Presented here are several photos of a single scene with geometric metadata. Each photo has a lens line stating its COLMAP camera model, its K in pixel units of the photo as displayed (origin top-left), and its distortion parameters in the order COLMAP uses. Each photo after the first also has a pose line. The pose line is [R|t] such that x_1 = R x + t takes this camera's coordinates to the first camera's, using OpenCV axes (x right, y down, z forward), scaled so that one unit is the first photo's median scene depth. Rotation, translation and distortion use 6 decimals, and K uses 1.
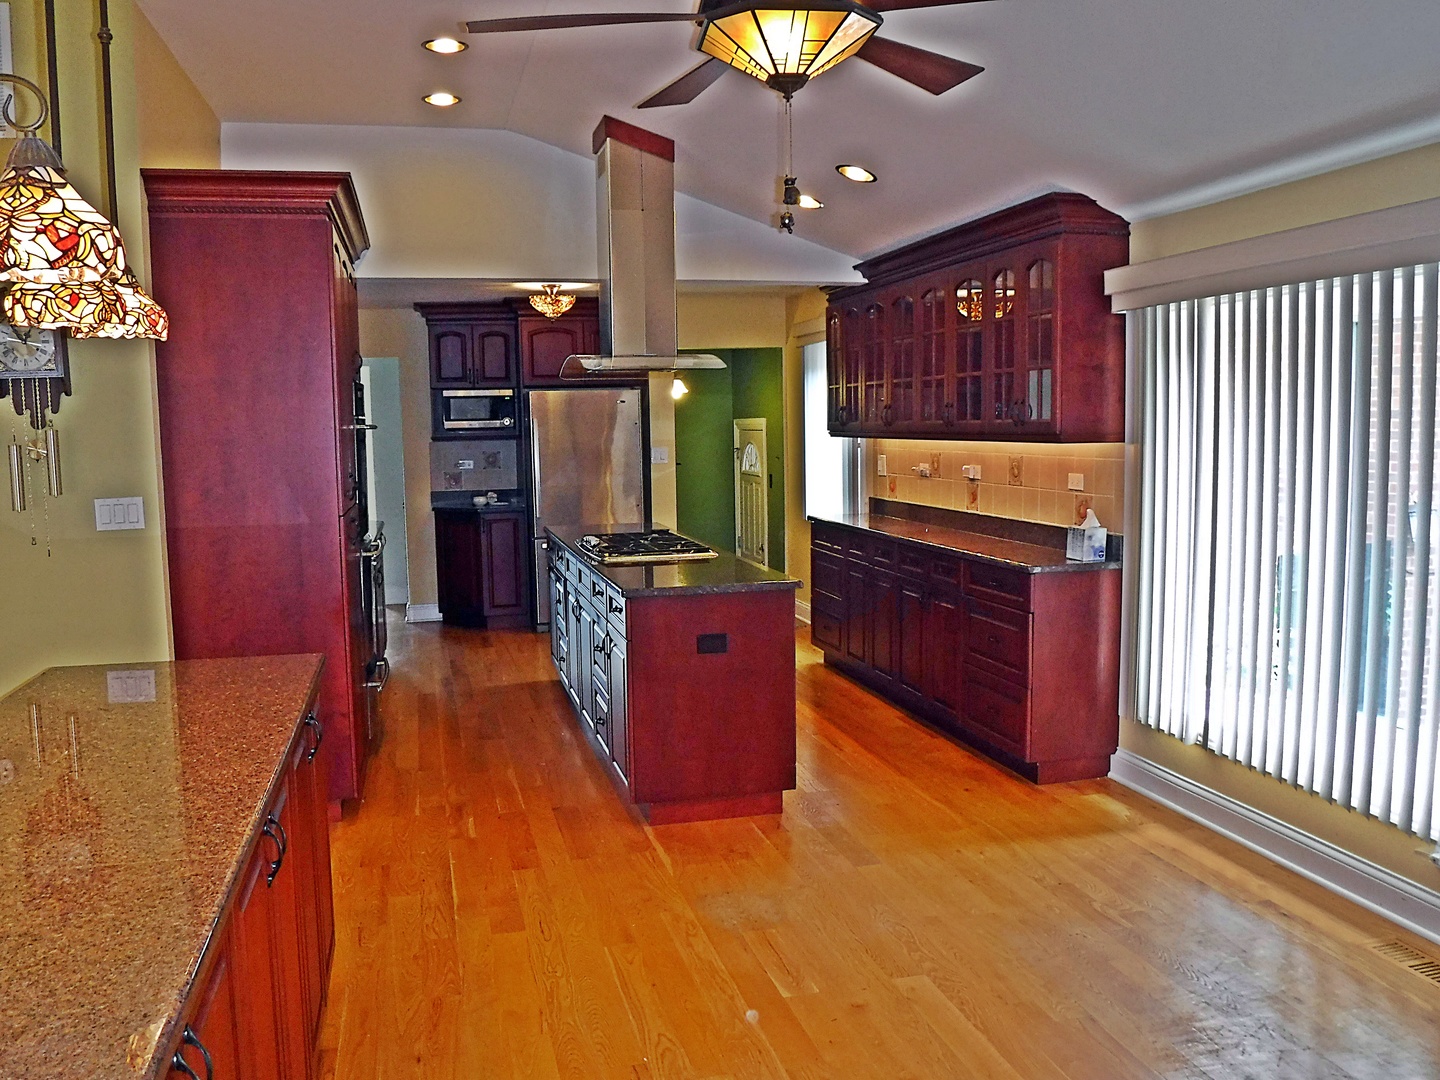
lens RADIAL K [[1181.4, 0, 717.3], [0, 1181.4, 546.4], [0, 0, 1]] dist [-0.071239, 0.006339]
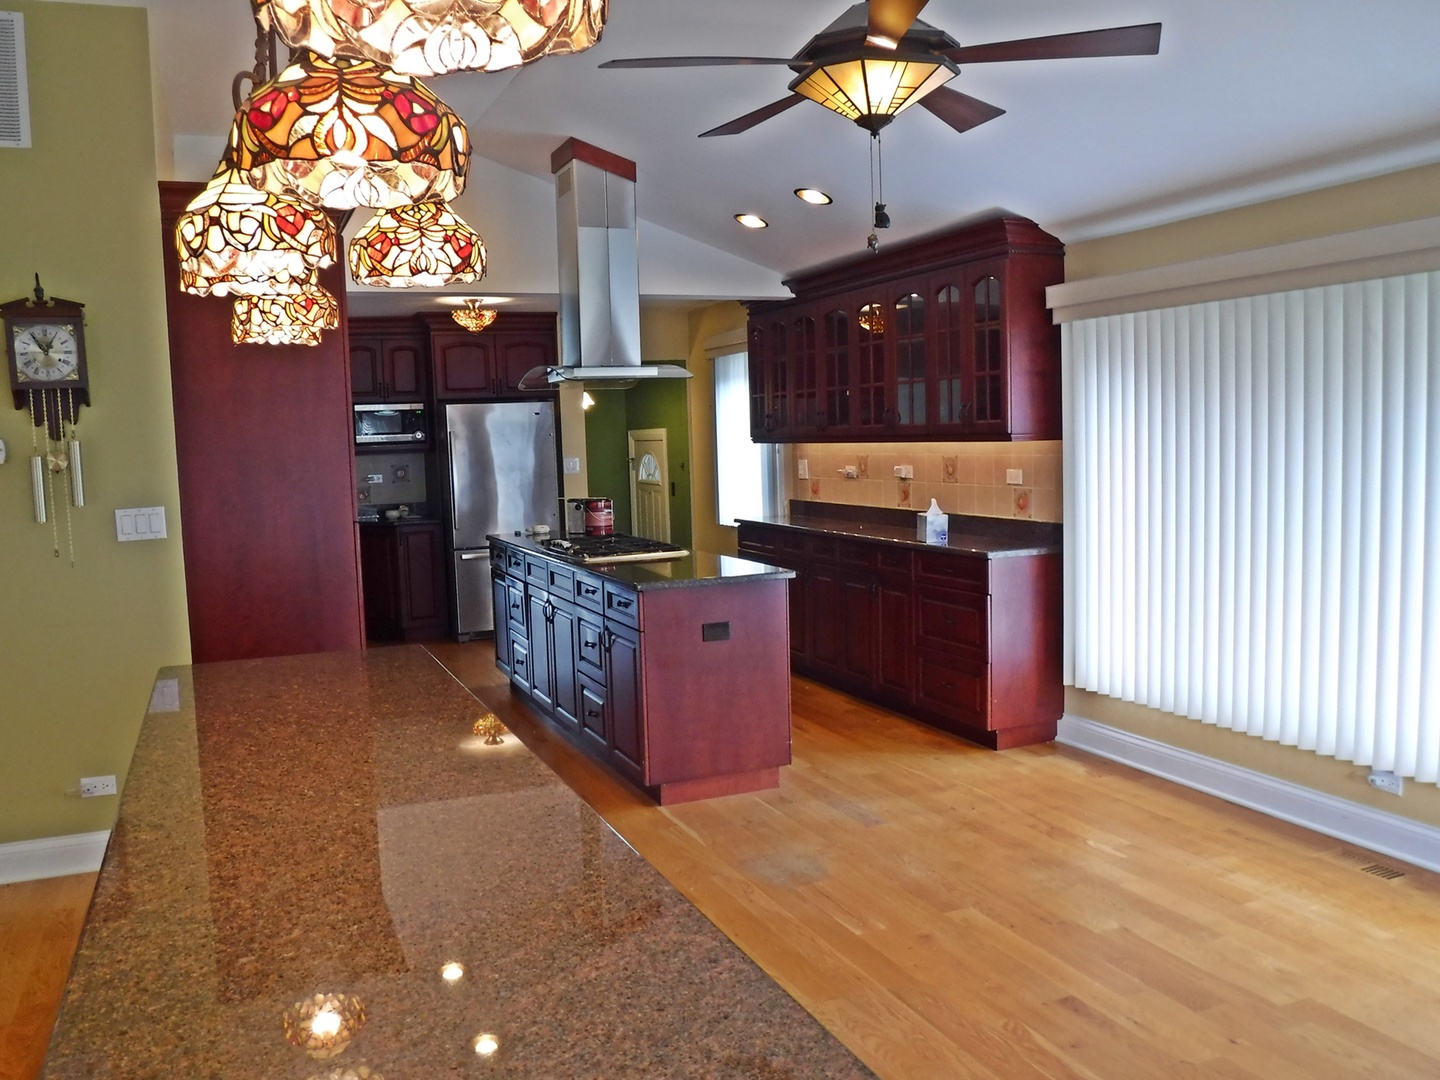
lens RADIAL K [[1181.4, 0, 717.3], [0, 1181.4, 546.4], [0, 0, 1]] dist [-0.071239, 0.006339]
pose [[0.987833, -0.028935, 0.152802, -0.139078], [0.031005, 0.999457, -0.011179, 0.014124], [-0.152395, 0.015781, 0.988194, -0.052518]]
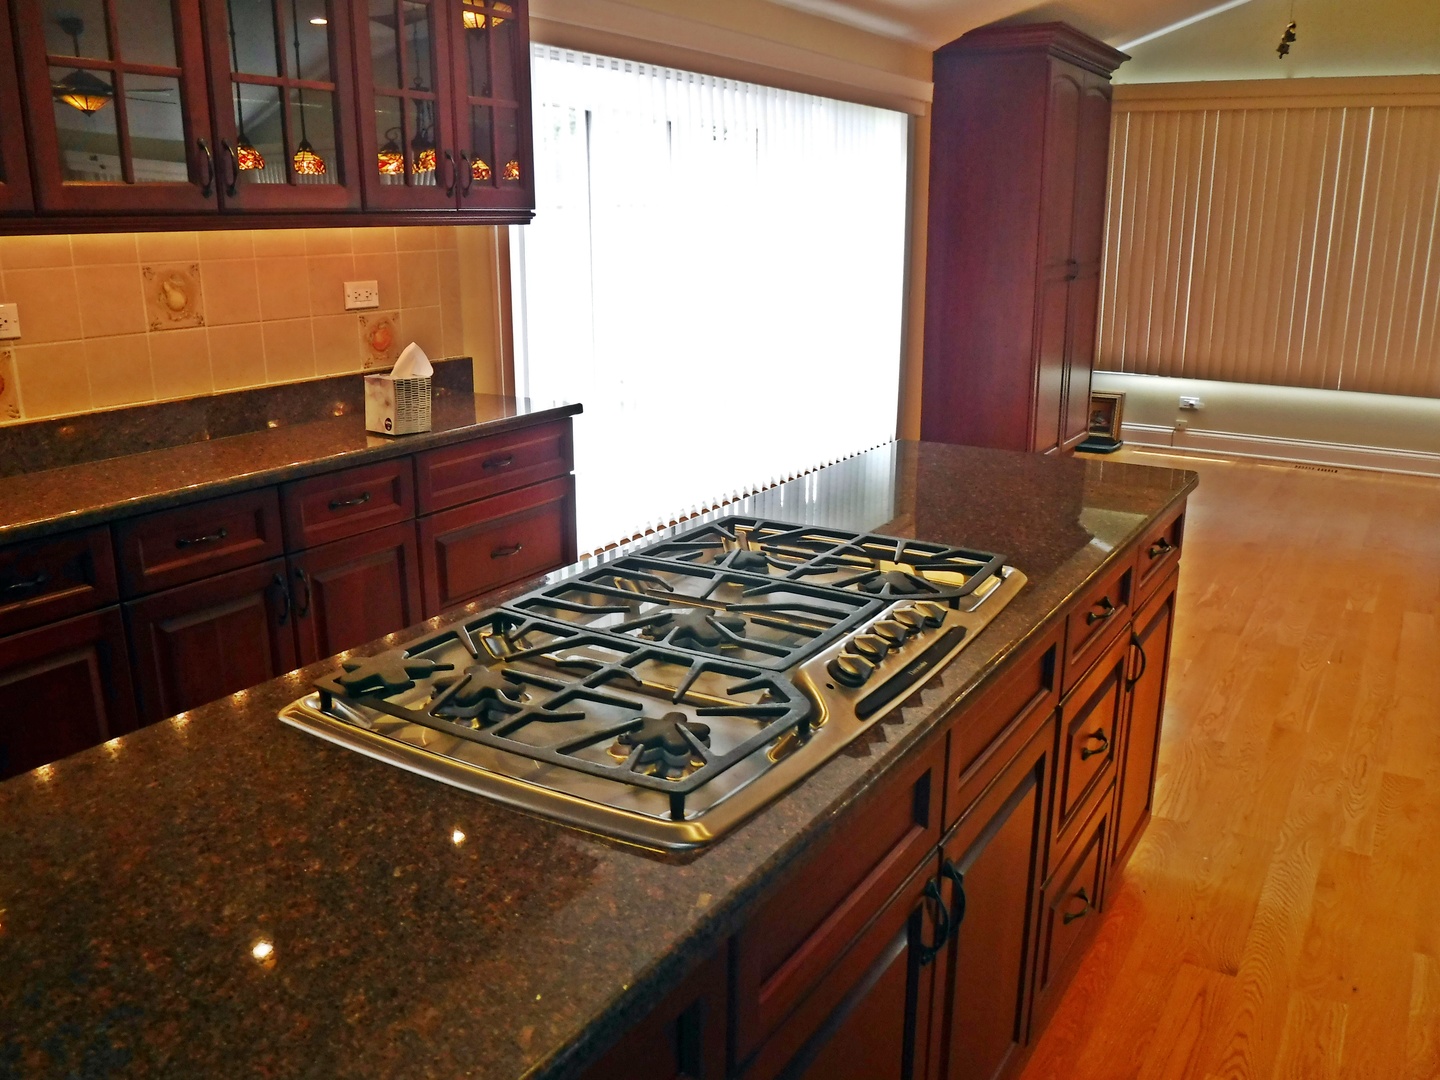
lens RADIAL K [[1181.4, 0, 717.3], [0, 1181.4, 546.4], [0, 0, 1]] dist [-0.071239, 0.006339]
pose [[-0.693226, -0.179566, 0.697992, -0.257544], [0.084374, 0.941587, 0.326031, -0.110548], [-0.715764, 0.284905, -0.637582, 1.251172]]
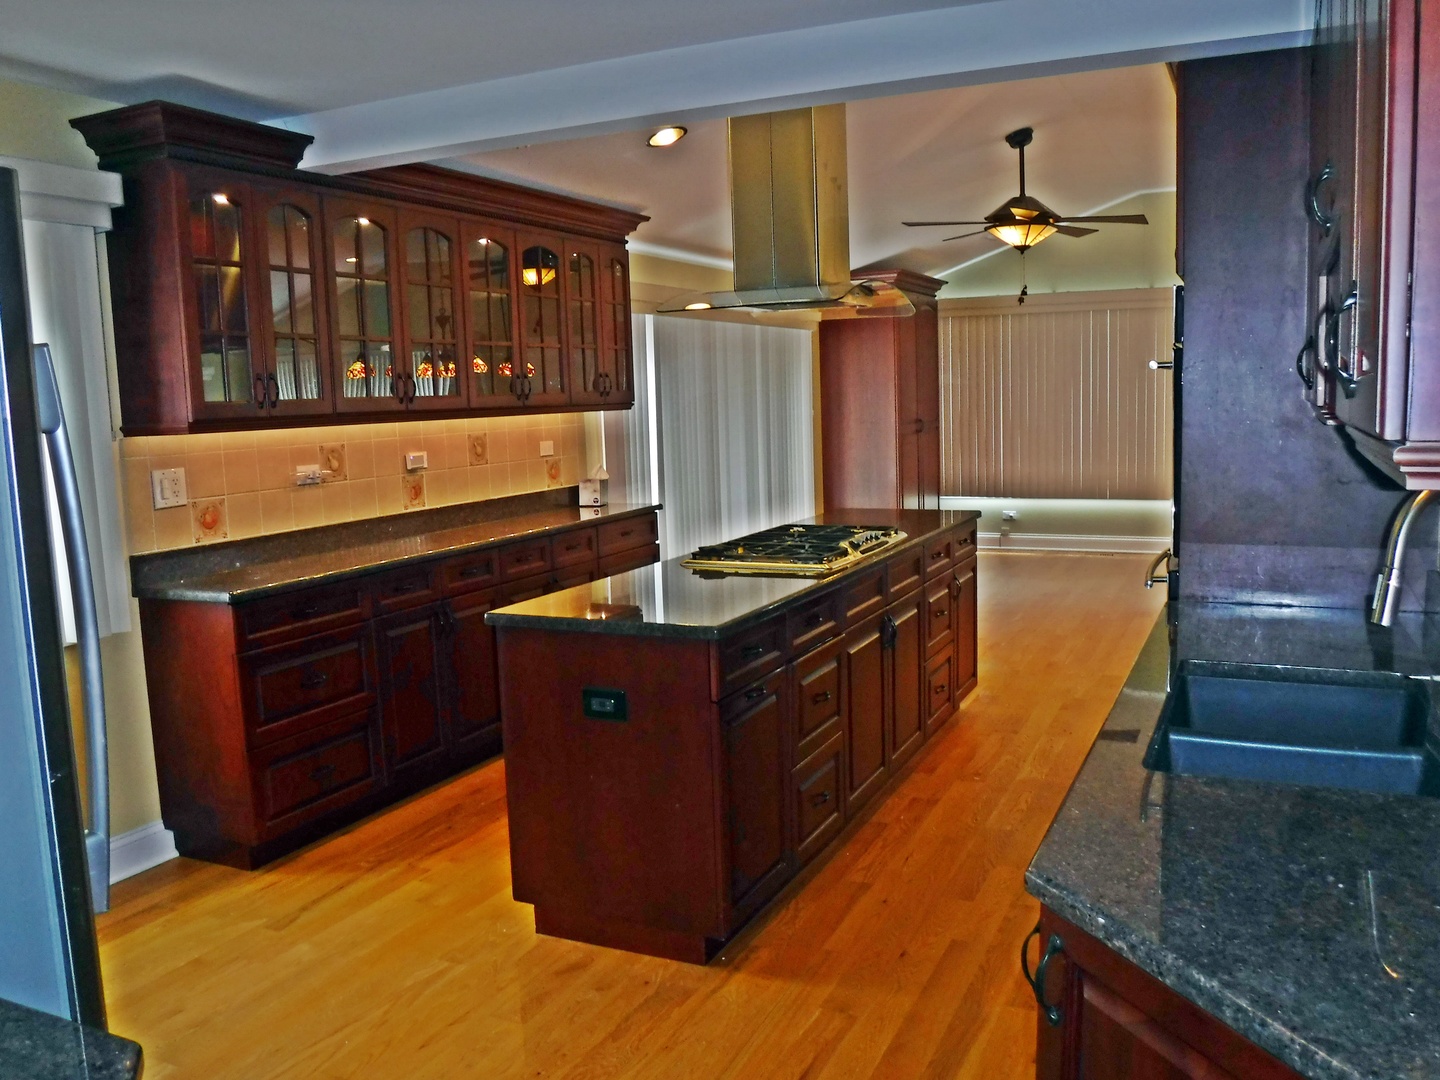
lens RADIAL K [[1181.4, 0, 717.3], [0, 1181.4, 546.4], [0, 0, 1]] dist [-0.071239, 0.006339]
pose [[-0.770555, -0.044738, 0.635801, -0.529048], [0.107685, 0.974056, 0.199047, -0.165956], [-0.628211, 0.221843, -0.745746, 1.709847]]
